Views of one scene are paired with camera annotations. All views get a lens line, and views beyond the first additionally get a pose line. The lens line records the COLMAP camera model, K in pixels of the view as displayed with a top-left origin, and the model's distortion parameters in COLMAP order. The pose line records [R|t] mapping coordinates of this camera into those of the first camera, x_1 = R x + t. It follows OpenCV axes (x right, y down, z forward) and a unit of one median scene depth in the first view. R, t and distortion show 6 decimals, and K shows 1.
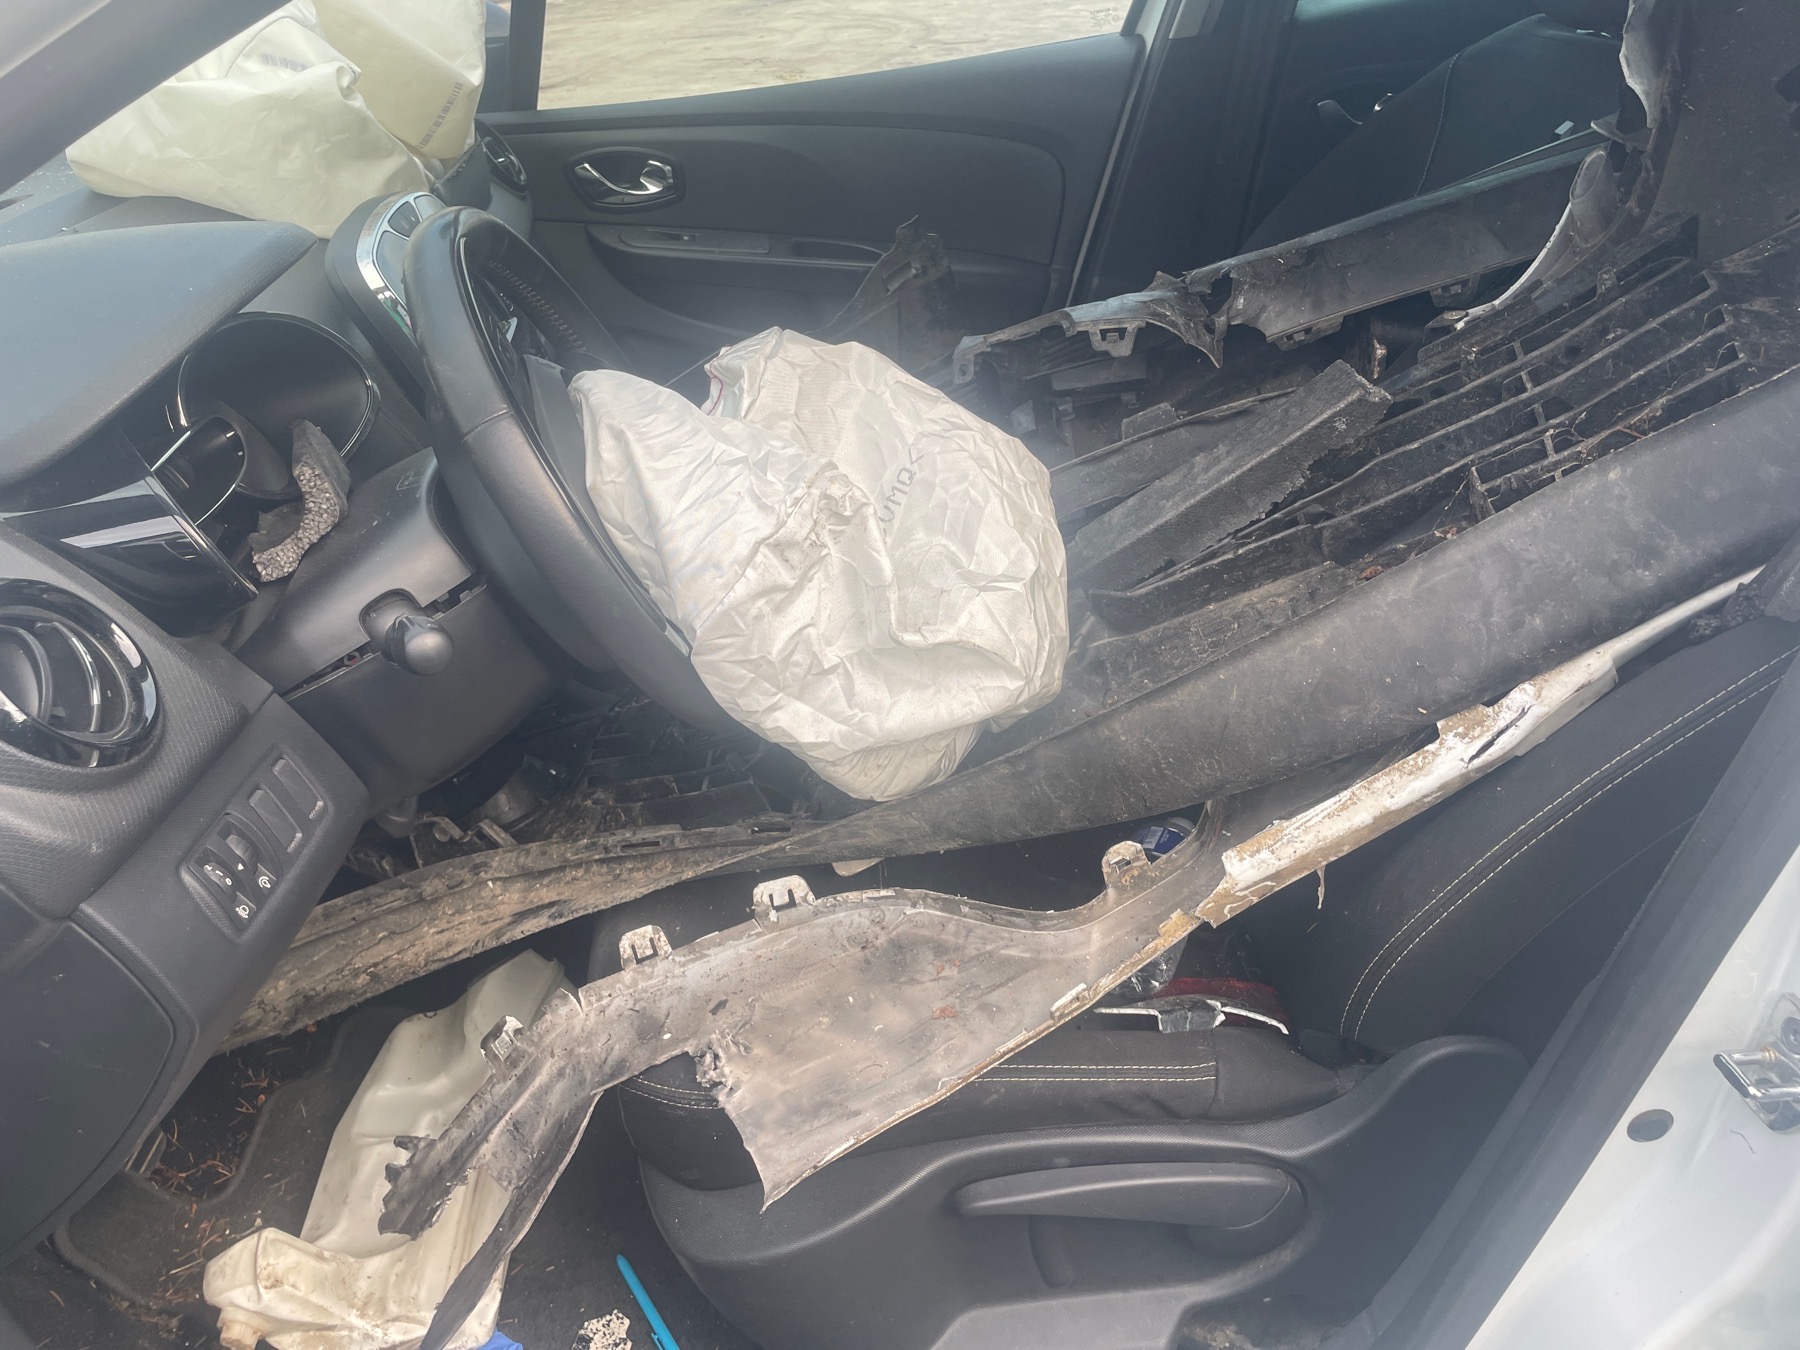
lens RADIAL K [[1358.1, 0, 887.2], [0, 1358.1, 667.5], [0, 0, 1]] dist [0.080381, -0.109281]
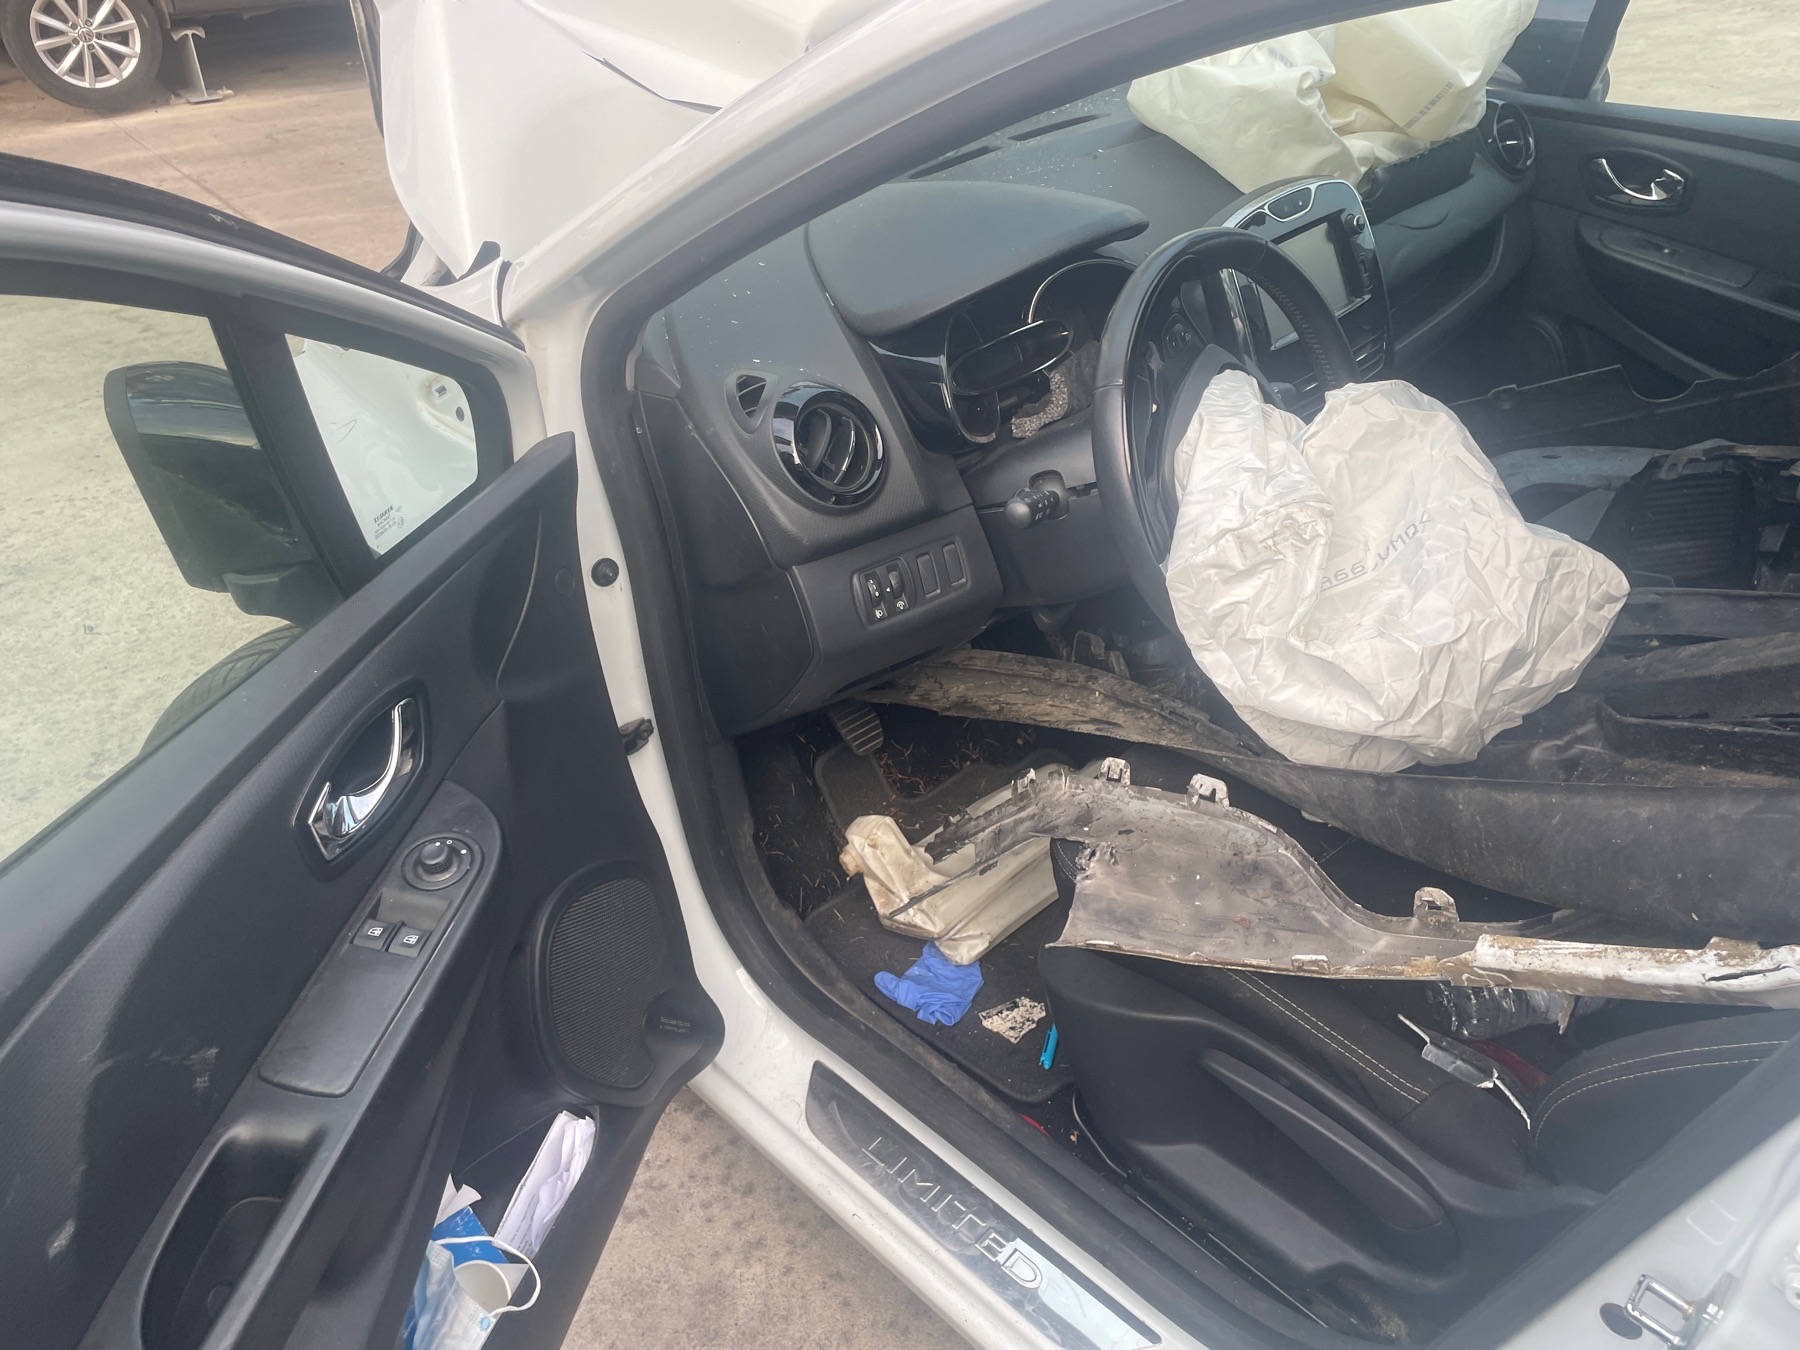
lens RADIAL K [[1359.3, 0, 918.2], [0, 1359.3, 695.6], [0, 0, 1]] dist [0.076213, -0.102143]
pose [[0.652113, 0.455816, -0.605789, 0.475666], [-0.382501, 0.887724, 0.256202, -0.138095], [0.654554, 0.064643, 0.753246, -0.178643]]
